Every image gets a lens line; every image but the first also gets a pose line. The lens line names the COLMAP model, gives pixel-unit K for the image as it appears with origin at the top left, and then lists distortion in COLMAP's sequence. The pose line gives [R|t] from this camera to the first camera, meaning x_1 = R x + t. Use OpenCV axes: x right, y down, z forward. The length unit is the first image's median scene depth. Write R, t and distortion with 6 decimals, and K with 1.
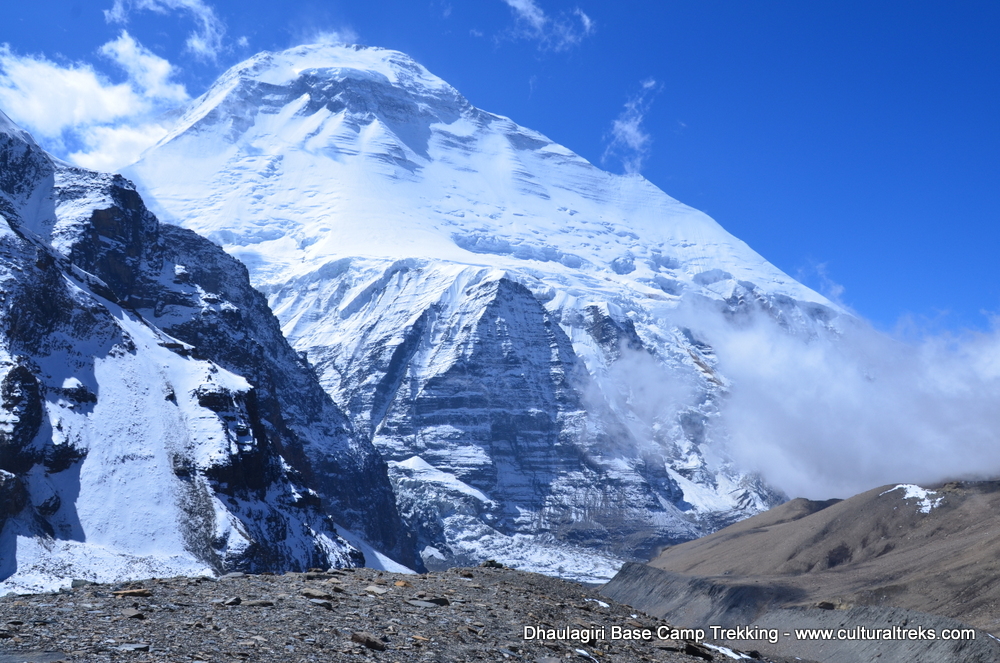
lens RADIAL K [[1058.0, 0, 490.7], [0, 1058.0, 350.9], [0, 0, 1]] dist [0.001768, 0.000000]
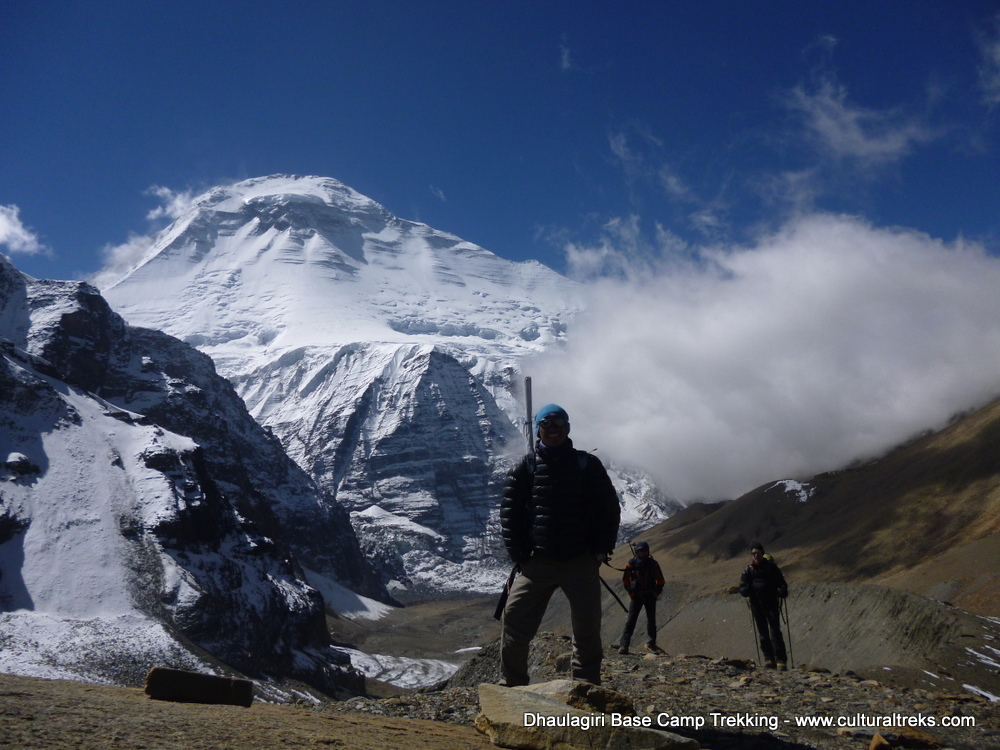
lens RADIAL K [[853.5, 0, 501.7], [0, 853.5, 385.4], [0, 0, 1]] dist [-0.018301, -0.035282]
pose [[0.991496, -0.096881, 0.086885, 0.001220], [0.099612, 0.994642, -0.027658, 0.005630], [-0.083740, 0.036078, 0.995834, 0.026356]]
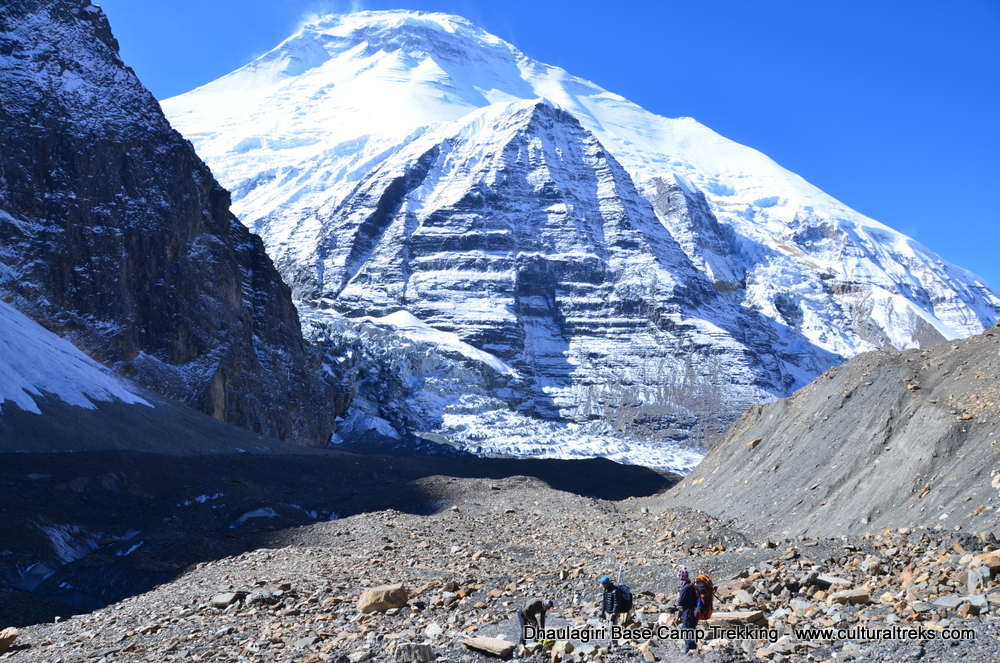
lens RADIAL K [[796.9, 0, 498.4], [0, 796.9, 335.2], [0, 0, 1]] dist [-0.128310, 0.087570]
pose [[0.996992, -0.002767, -0.077452, 0.027785], [0.000779, 0.999670, -0.025684, 0.124425], [0.077497, 0.025546, 0.996665, 0.487948]]
